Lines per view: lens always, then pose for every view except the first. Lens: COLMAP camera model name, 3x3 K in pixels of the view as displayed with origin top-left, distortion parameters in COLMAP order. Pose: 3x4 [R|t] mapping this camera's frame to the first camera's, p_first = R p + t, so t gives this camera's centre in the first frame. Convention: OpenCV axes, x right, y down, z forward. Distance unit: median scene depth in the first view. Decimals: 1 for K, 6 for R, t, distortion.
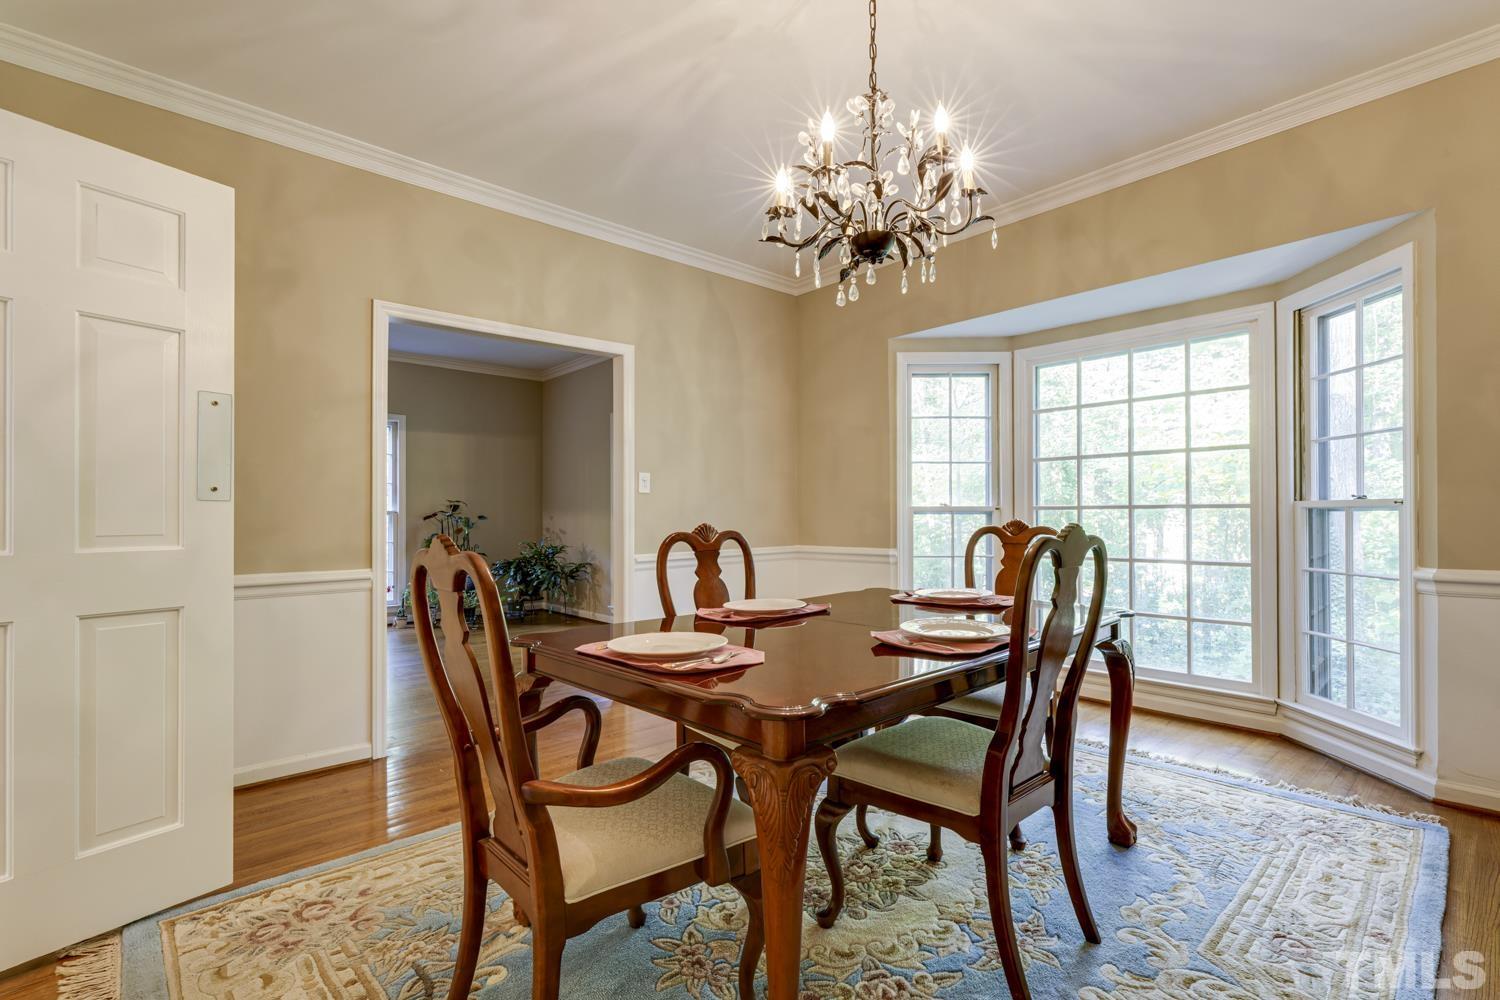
lens RADIAL K [[687.3, 0, 766.0], [0, 687.3, 515.0], [0, 0, 1]] dist [0.003316, -0.000019]
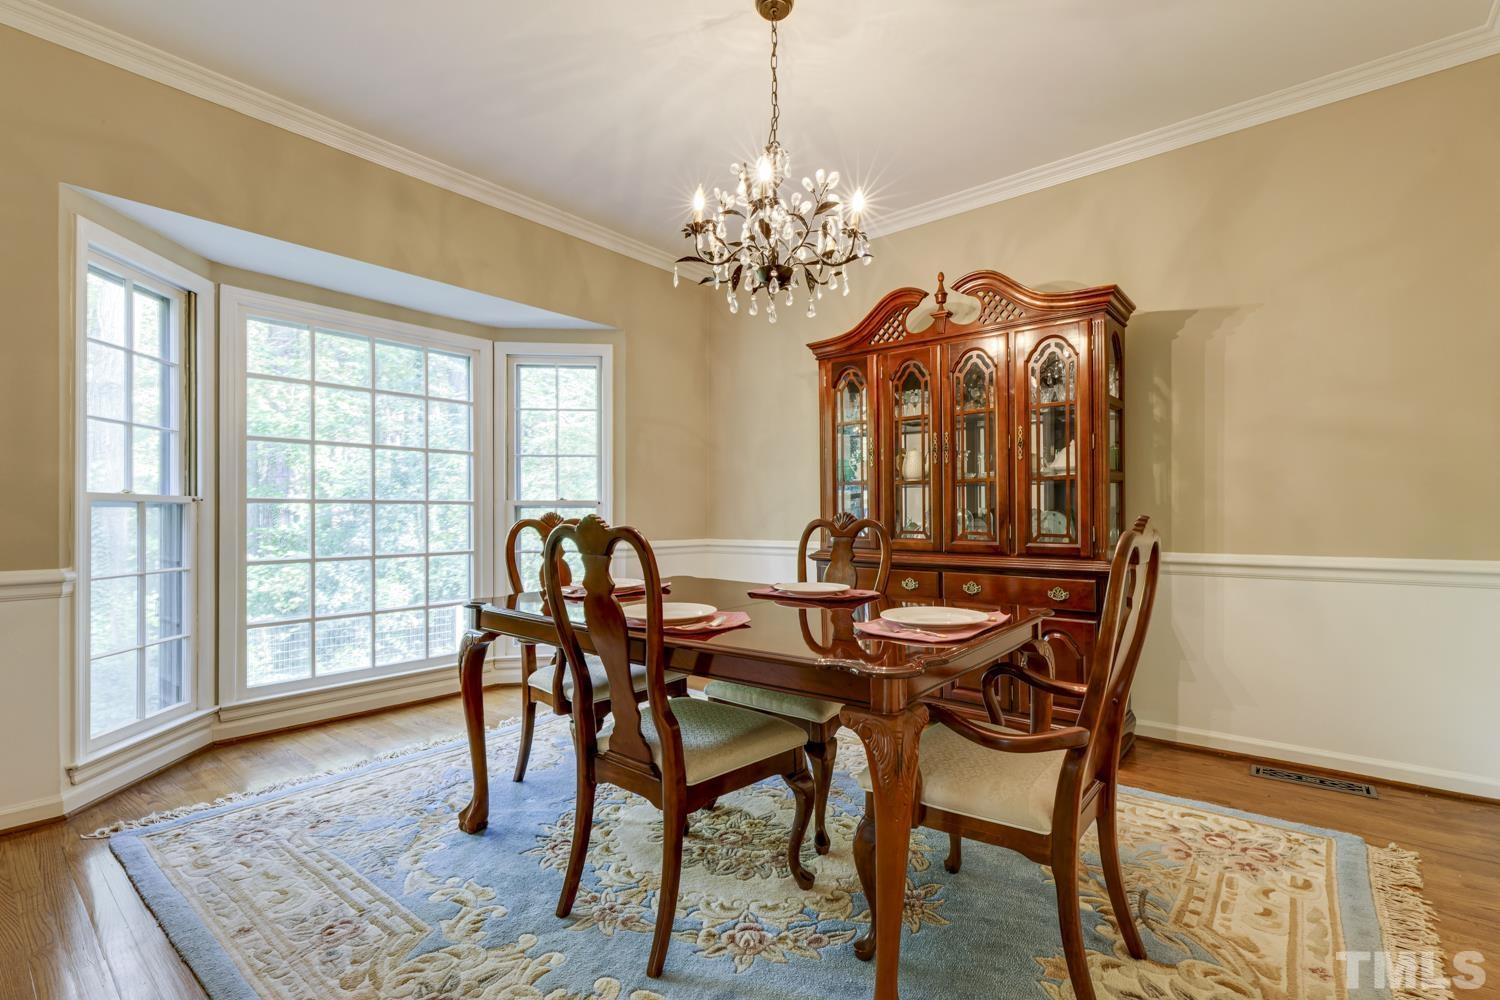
lens RADIAL K [[687.3, 0, 766.0], [0, 687.3, 515.0], [0, 0, 1]] dist [0.003316, -0.000019]
pose [[-0.149331, -0.000706, 0.988787, -0.542546], [-0.002329, 0.999997, 0.000362, 0.006097], [-0.988785, -0.002249, -0.149332, 0.644376]]
